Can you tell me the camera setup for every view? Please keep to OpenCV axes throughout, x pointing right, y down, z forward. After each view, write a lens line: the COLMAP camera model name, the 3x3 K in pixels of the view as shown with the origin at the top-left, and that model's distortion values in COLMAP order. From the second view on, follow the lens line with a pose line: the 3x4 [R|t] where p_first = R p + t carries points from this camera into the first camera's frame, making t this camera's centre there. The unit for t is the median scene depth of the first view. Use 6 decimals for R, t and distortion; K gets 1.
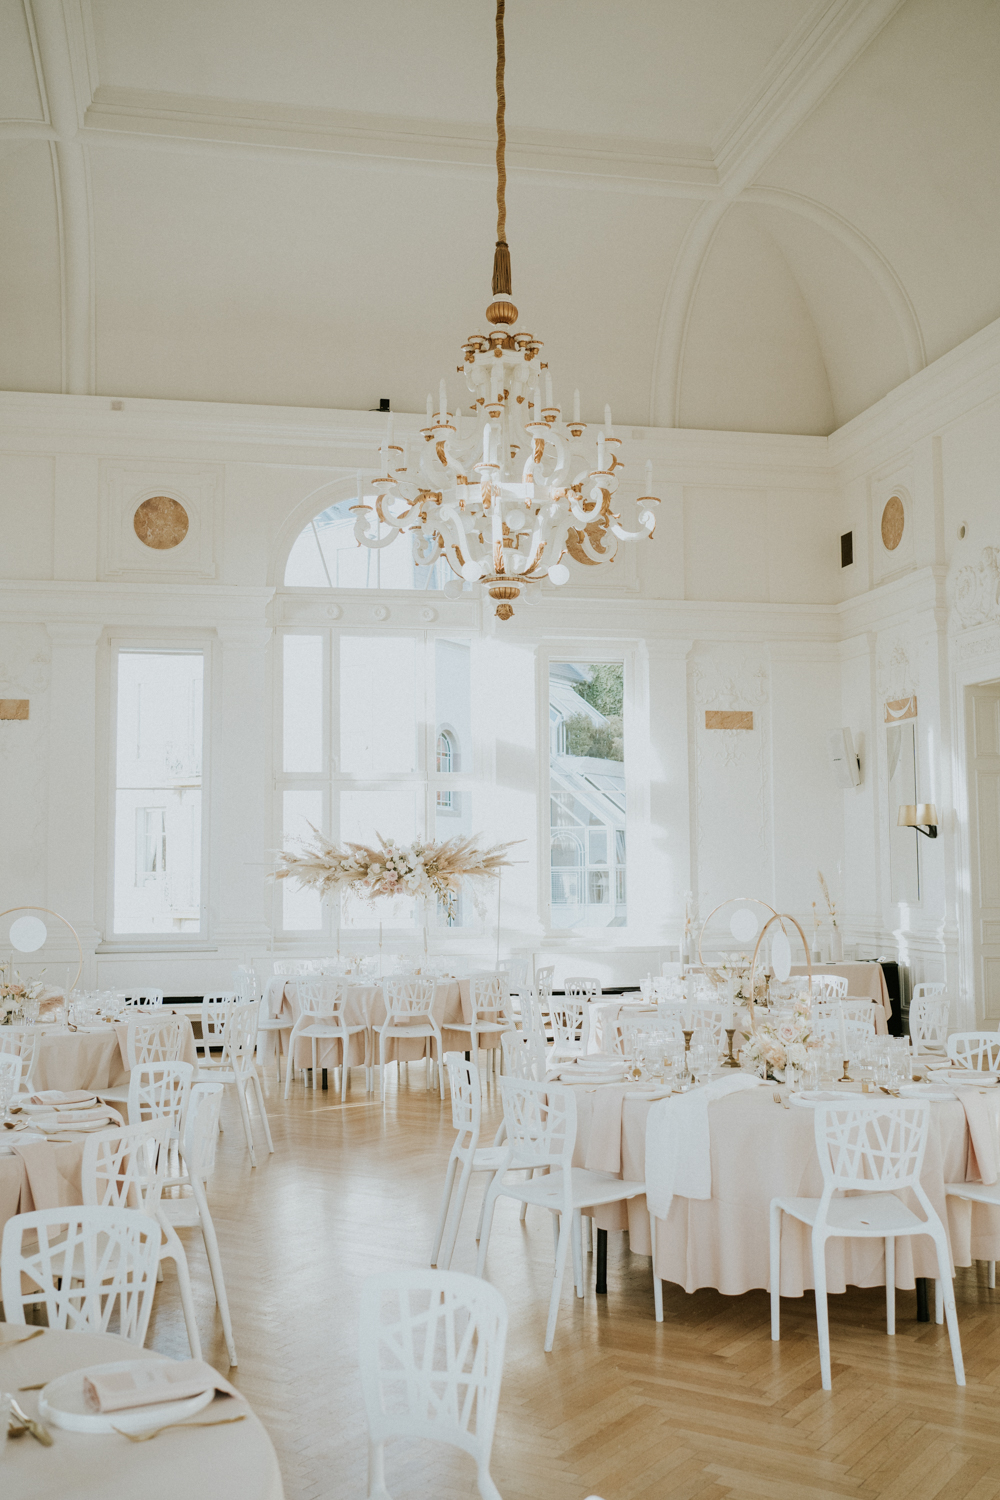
lens RADIAL K [[1538.6, 0, 500.0], [0, 1538.6, 750.0], [0, 0, 1]] dist [0.003387, 0.025922]
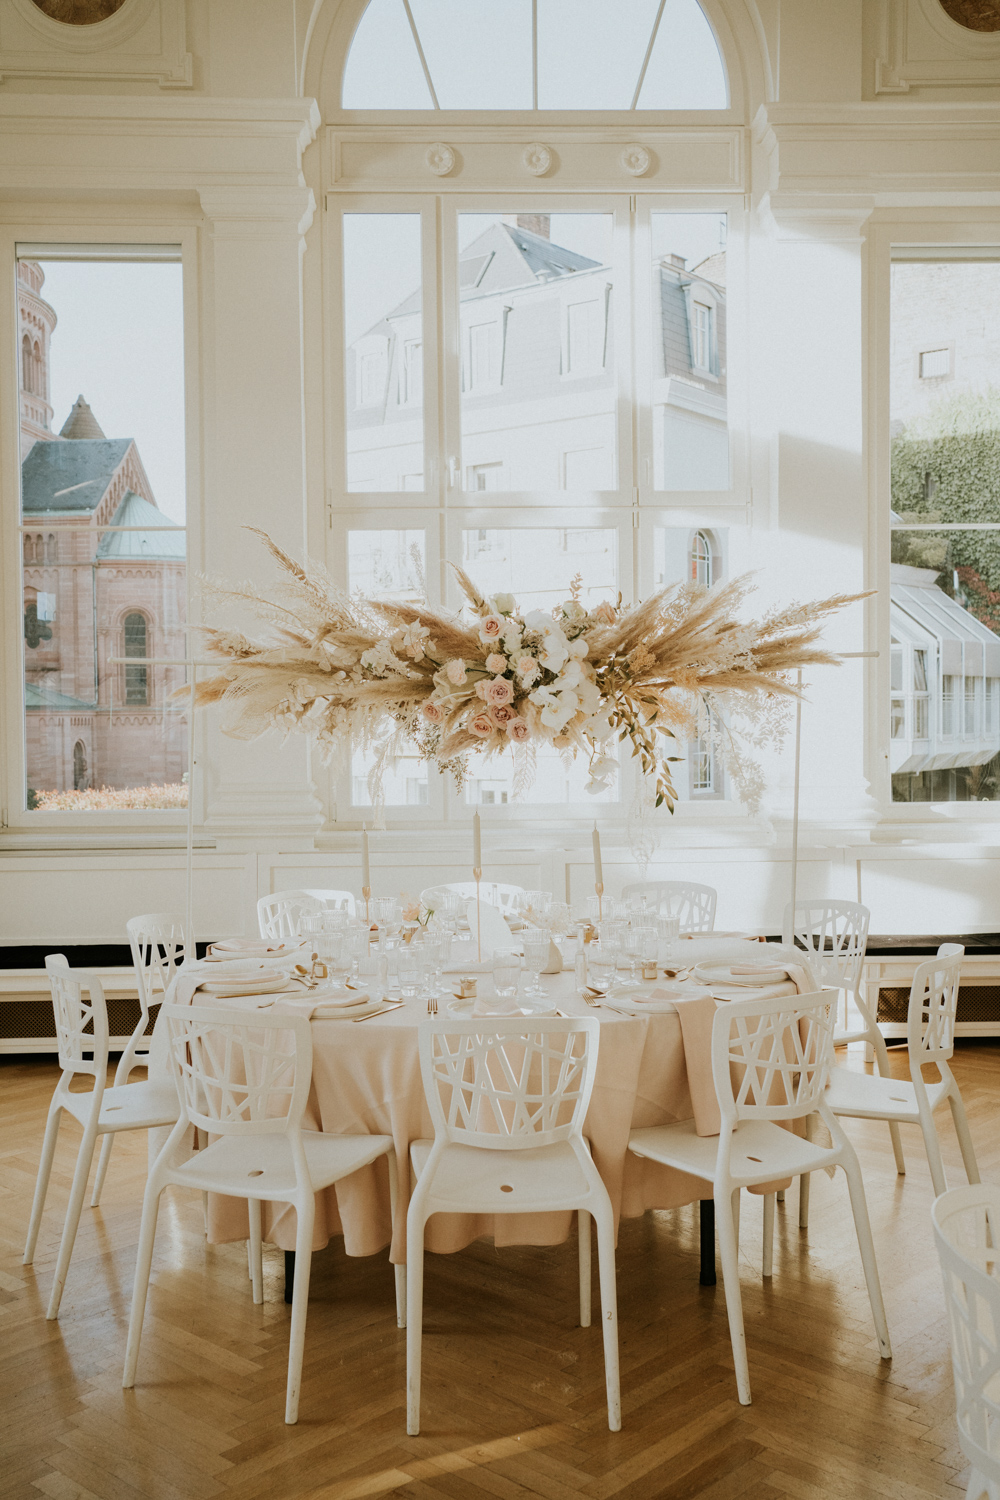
lens RADIAL K [[1538.6, 0, 500.0], [0, 1538.6, 750.0], [0, 0, 1]] dist [0.003387, 0.025922]
pose [[0.985312, 0.002357, -0.170747, -0.007811], [0.016254, 0.994070, 0.107518, 0.054834], [0.169988, -0.108714, 0.979431, 0.626587]]
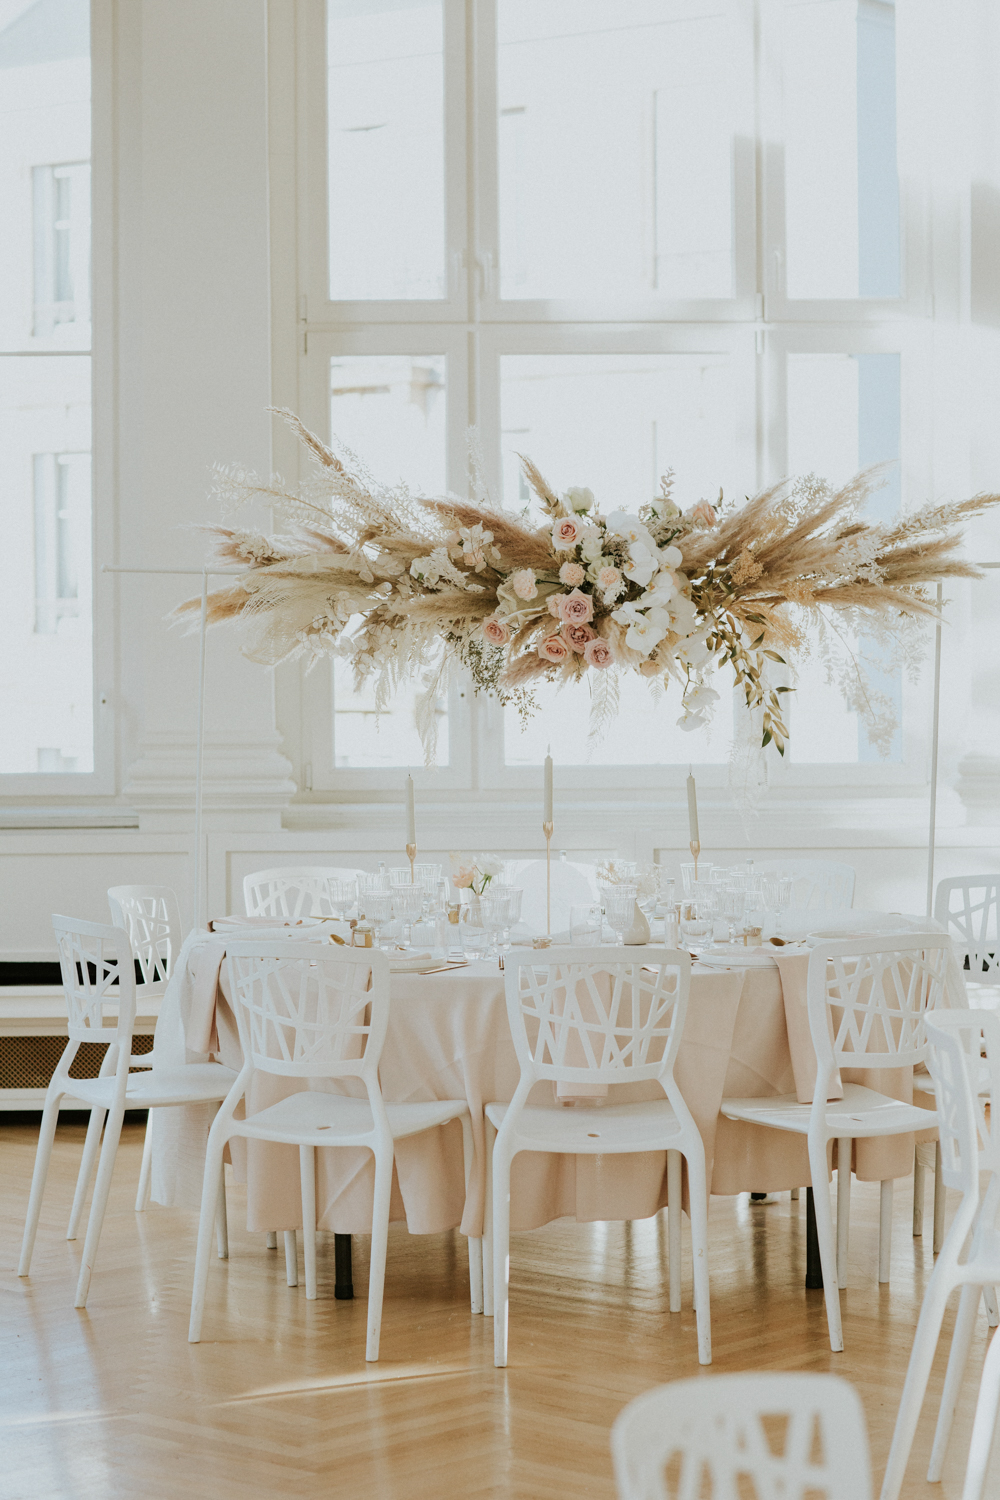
lens RADIAL K [[3454.2, 0, 500.0], [0, 3454.2, 750.0], [0, 0, 1]] dist [-0.081935, -0.033187]
pose [[0.985159, 0.008401, -0.171438, 0.031821], [0.012661, 0.992524, 0.121388, 0.025502], [0.171177, -0.121757, 0.977688, 0.315697]]
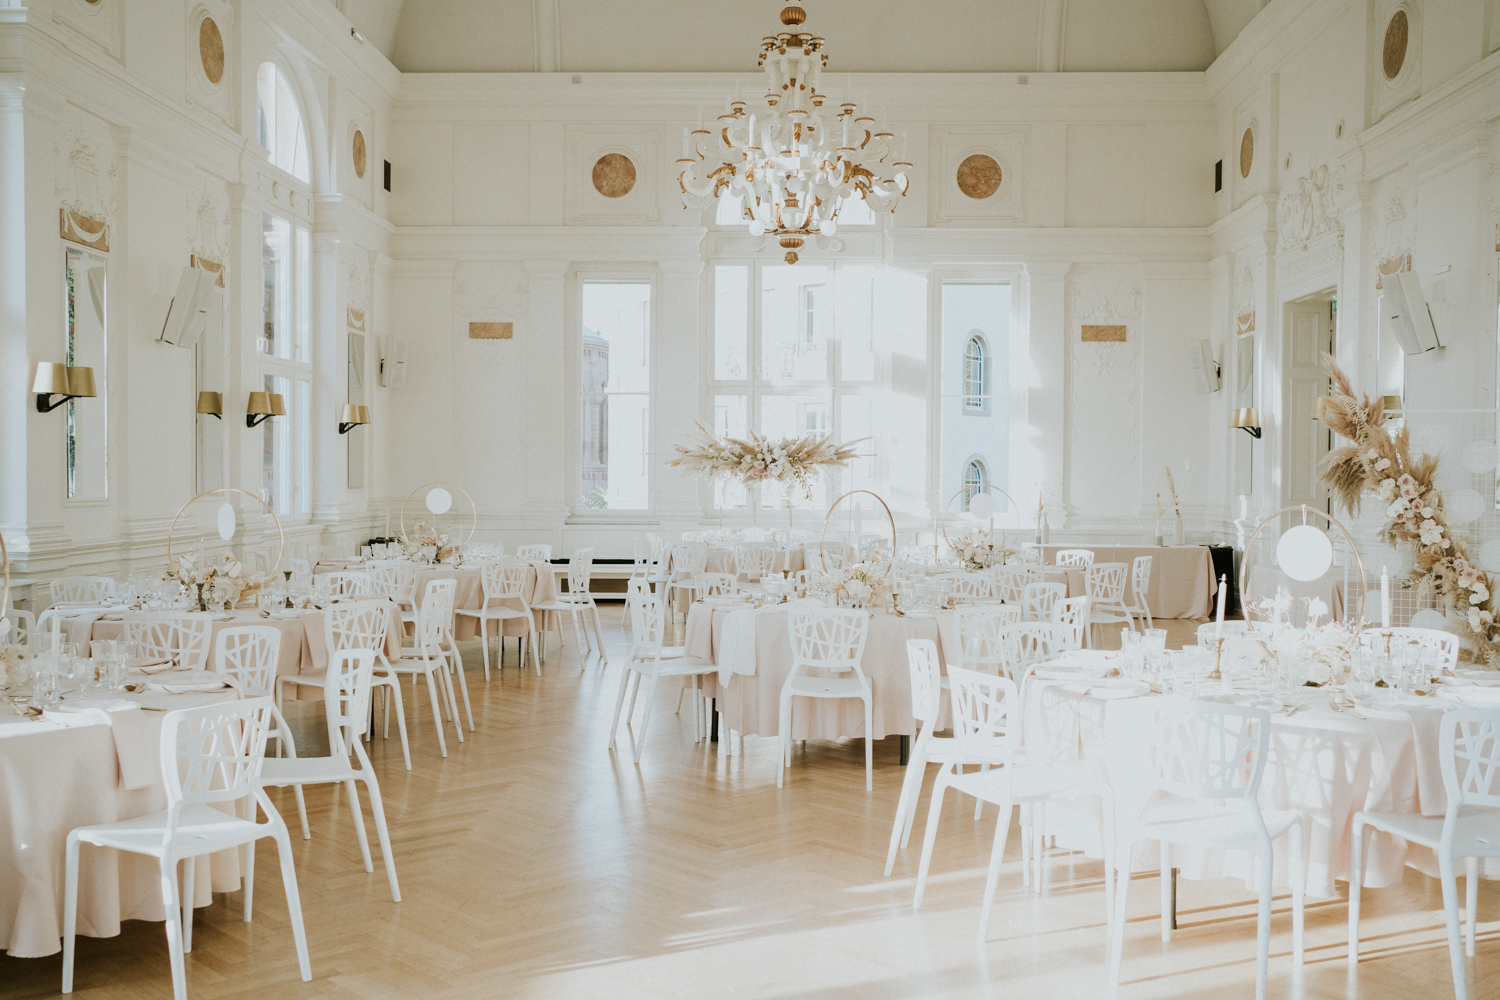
lens RADIAL K [[1472.1, 0, 750.0], [0, 1472.1, 500.0], [0, 0, 1]] dist [0.002536, 0.016509]
pose [[0.972034, 0.018443, -0.234115, 0.197099], [0.005325, 0.994924, 0.100487, -0.009788], [0.234780, -0.098923, 0.967002, -0.157861]]
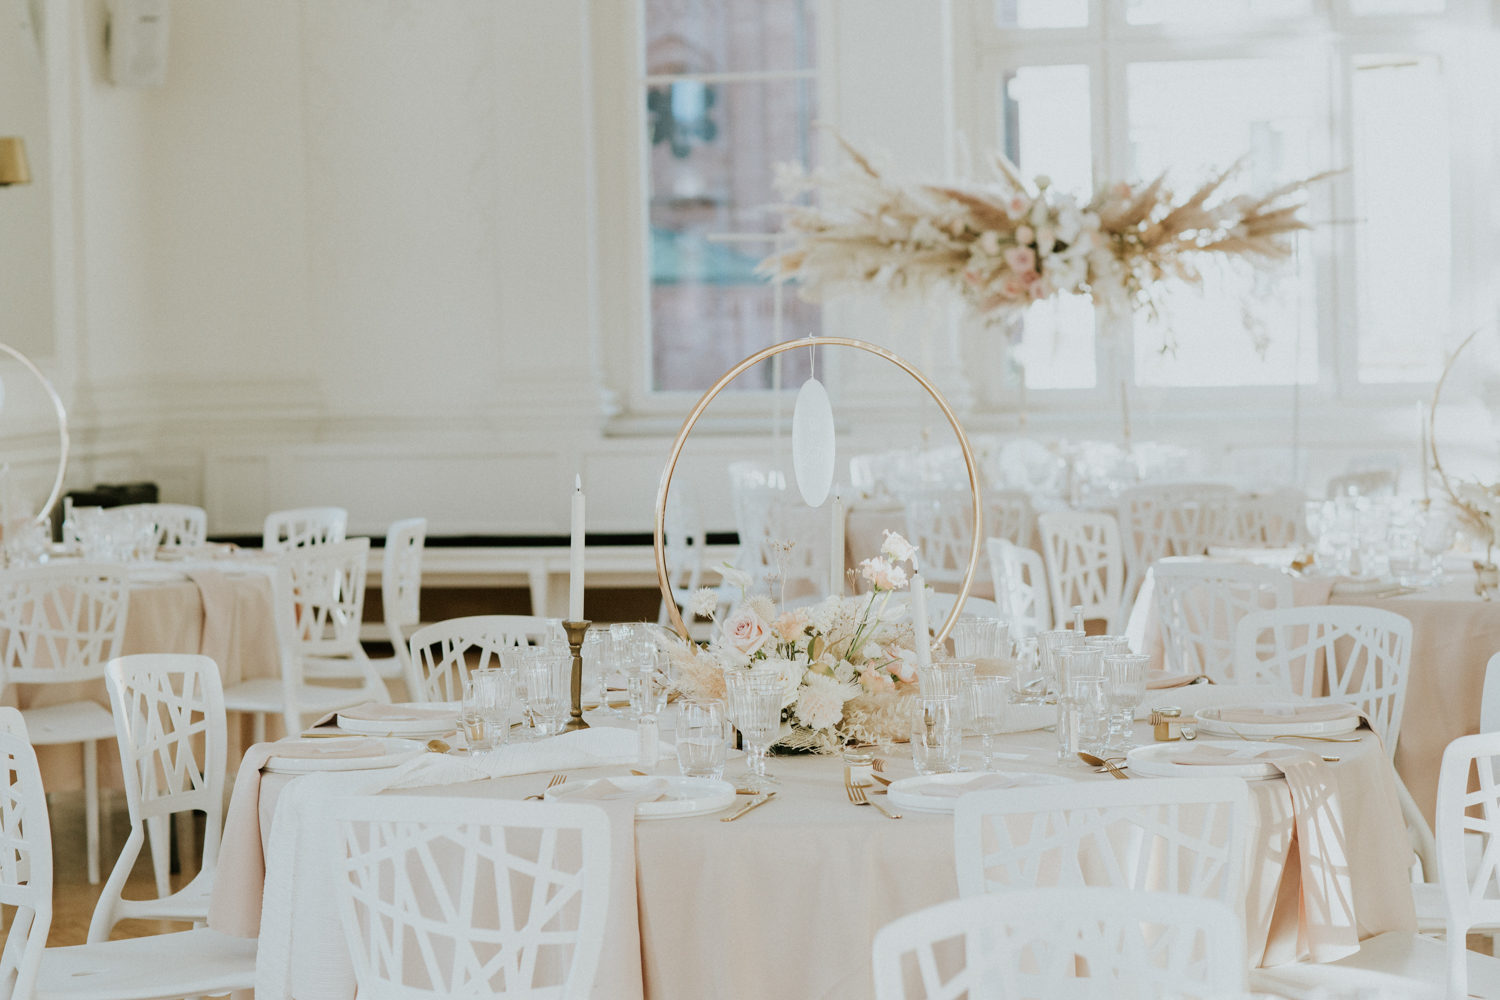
lens RADIAL K [[3454.2, 0, 750.0], [0, 3454.2, 500.0], [0, 0, 1]] dist [-0.081935, -0.033187]
pose [[0.901228, 0.012029, -0.433179, 0.271690], [0.051999, 0.989390, 0.135658, 0.013201], [0.430215, -0.144784, 0.891040, 0.097114]]
